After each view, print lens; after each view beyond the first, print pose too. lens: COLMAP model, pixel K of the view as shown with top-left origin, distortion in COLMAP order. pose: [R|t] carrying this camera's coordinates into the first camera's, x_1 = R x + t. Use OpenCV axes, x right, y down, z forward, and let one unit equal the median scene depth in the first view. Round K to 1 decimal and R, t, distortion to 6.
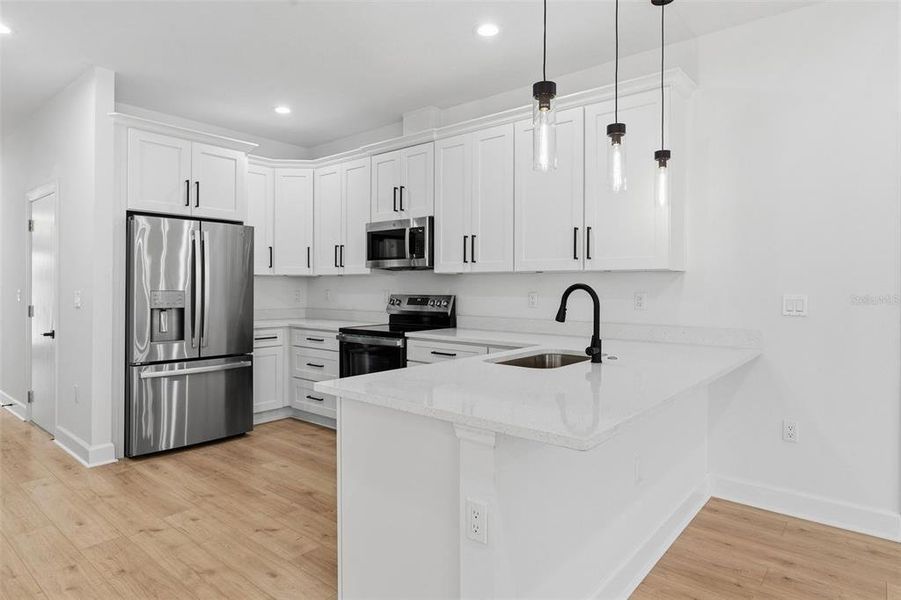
lens RADIAL K [[517.9, 0, 451.5], [0, 517.9, 288.4], [0, 0, 1]] dist [0.001861, -0.000076]
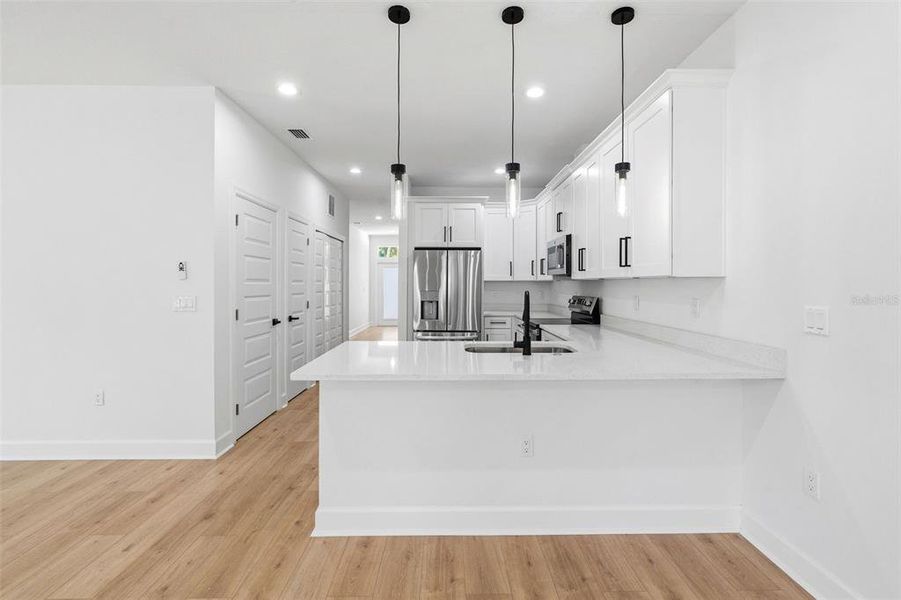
lens RADIAL K [[408.9, 0, 451.3], [0, 408.9, 287.4], [0, 0, 1]] dist [-0.000788, -0.000081]
pose [[0.654409, 0.004439, -0.756128, 0.495156], [-0.003334, 0.999990, 0.002984, -0.010813], [0.756133, 0.000568, 0.654417, 0.125032]]
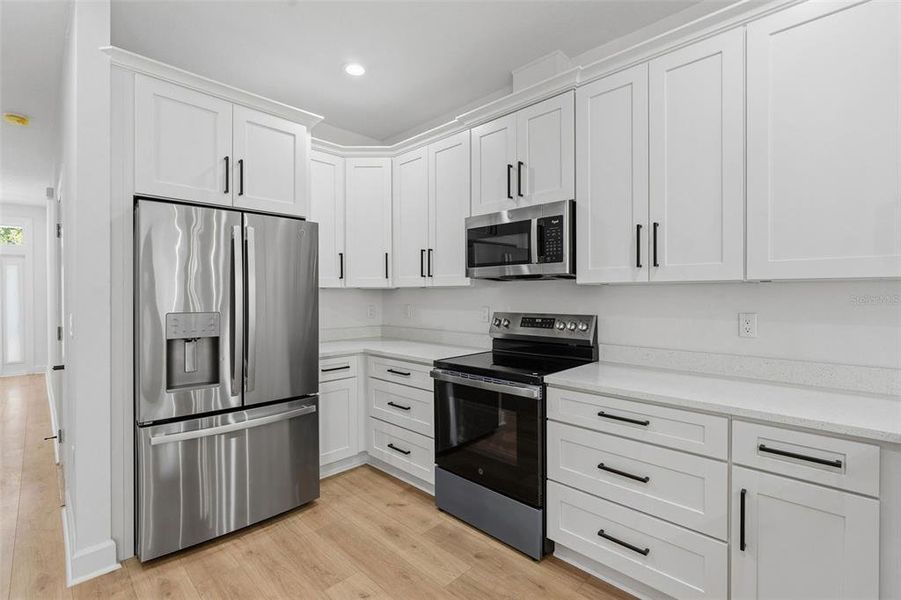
lens RADIAL K [[406.7, 0, 450.5], [0, 406.7, 300.0], [0, 0, 1]] dist [0.000496, 0.000106]
pose [[0.997000, -0.004130, -0.077290, -0.148574], [0.004883, 0.999943, 0.009547, -0.013713], [0.077246, -0.009896, 0.996963, 0.433970]]
